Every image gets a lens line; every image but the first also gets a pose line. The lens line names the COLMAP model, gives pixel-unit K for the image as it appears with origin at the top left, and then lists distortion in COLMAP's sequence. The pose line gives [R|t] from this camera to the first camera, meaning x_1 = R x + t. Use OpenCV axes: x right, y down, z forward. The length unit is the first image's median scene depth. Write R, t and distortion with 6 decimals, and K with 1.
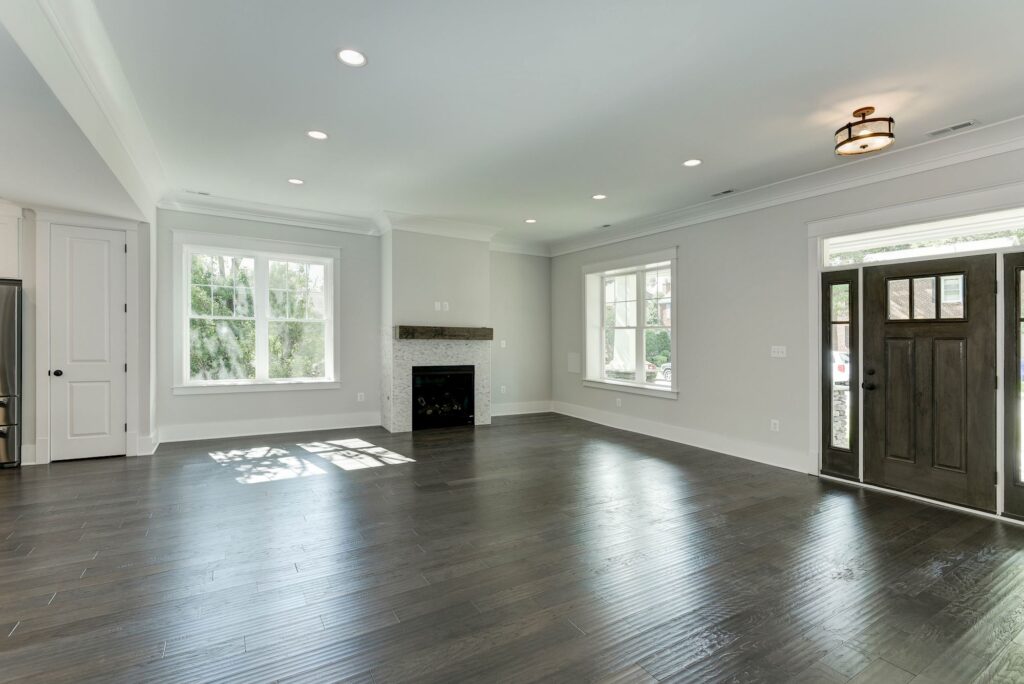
lens RADIAL K [[477.0, 0, 511.1], [0, 477.0, 338.4], [0, 0, 1]] dist [0.002543, 0.000185]
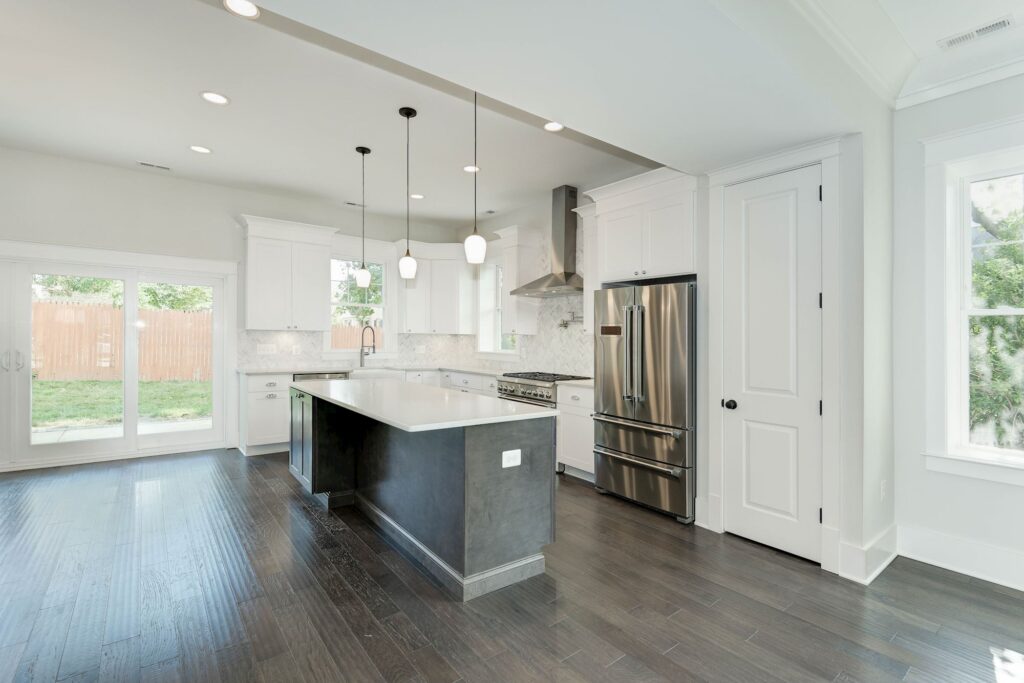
lens RADIAL K [[477.0, 0, 510.2], [0, 477.0, 338.9], [0, 0, 1]] dist [0.002543, 0.000185]
pose [[0.121500, -0.013963, -0.992493, -0.267504], [-0.013748, 0.999781, -0.015749, -0.004360], [0.992496, 0.015559, 0.121282, 0.515218]]
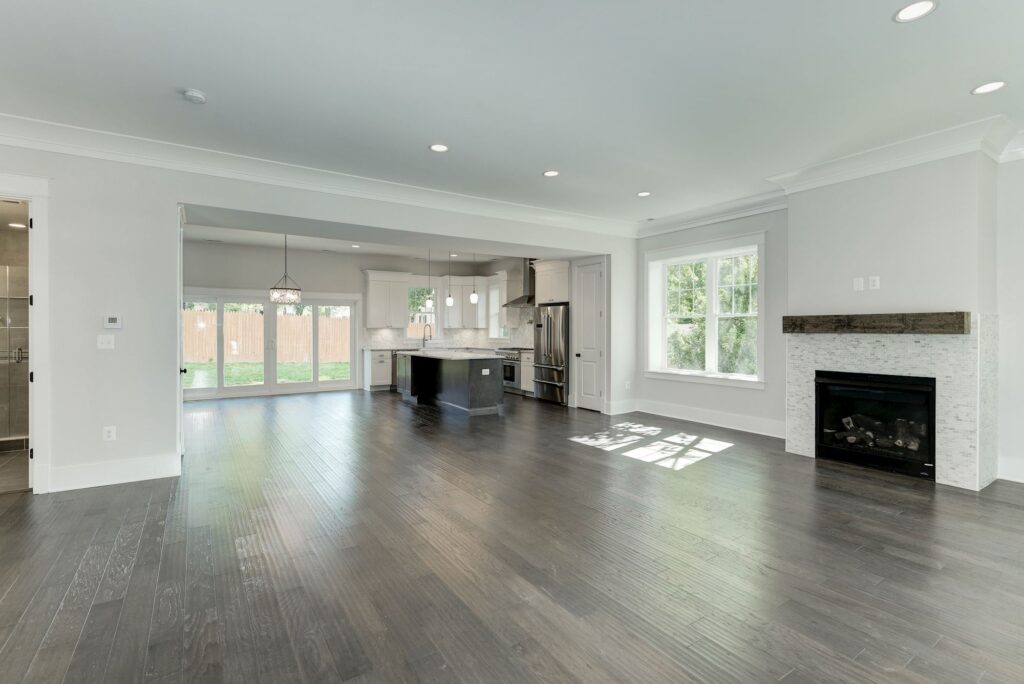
lens RADIAL K [[477.0, 0, 512.0], [0, 477.0, 338.2], [0, 0, 1]] dist [0.002543, 0.000185]
pose [[0.043163, 0.001609, -0.999067, 0.607861], [0.002660, 0.999995, 0.001726, 0.007553], [0.999065, -0.002732, 0.043158, 0.590260]]
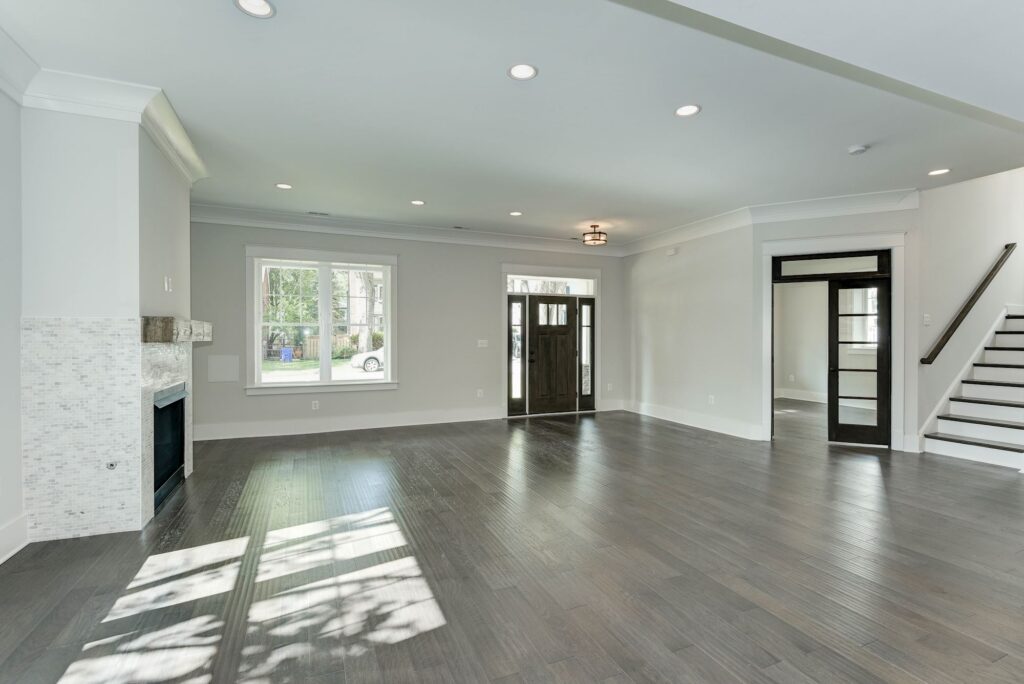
lens RADIAL K [[477.0, 0, 515.0], [0, 477.0, 339.8], [0, 0, 1]] dist [0.002543, 0.000185]
pose [[0.132359, -0.020847, 0.990983, -0.803358], [0.003372, 0.999782, 0.020582, -0.012957], [-0.991196, 0.000617, 0.132400, 0.622899]]
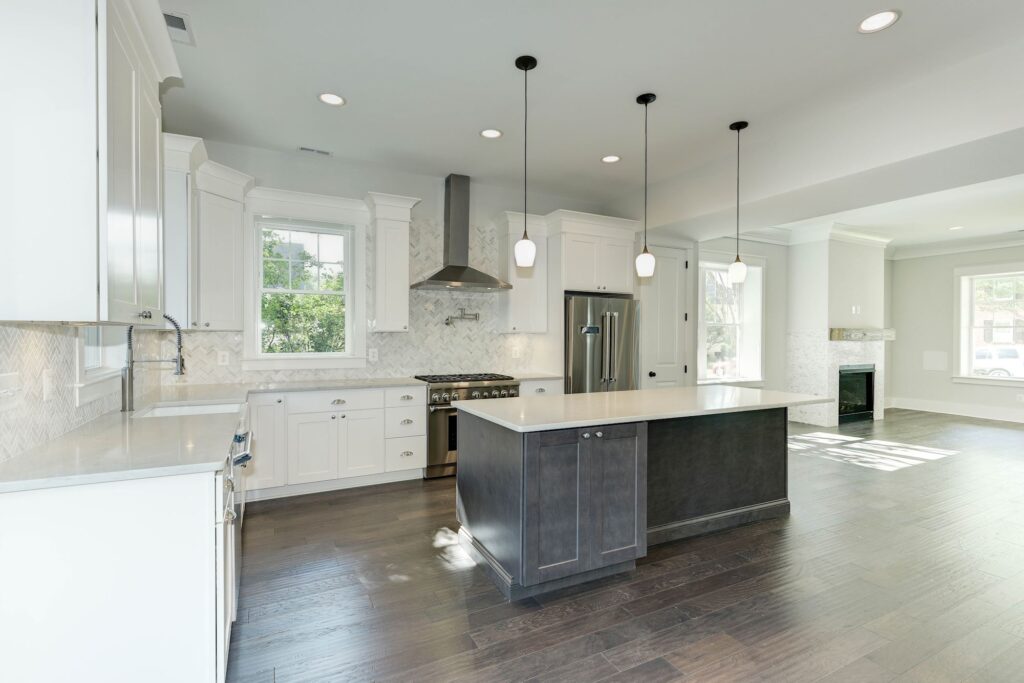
lens RADIAL K [[477.0, 0, 513.5], [0, 477.0, 340.8], [0, 0, 1]] dist [0.002543, 0.000185]
pose [[0.997814, -0.012258, -0.064944, -1.027362], [0.012799, 0.999887, 0.007915, -0.018755], [0.064840, -0.008729, 0.997857, -0.149077]]
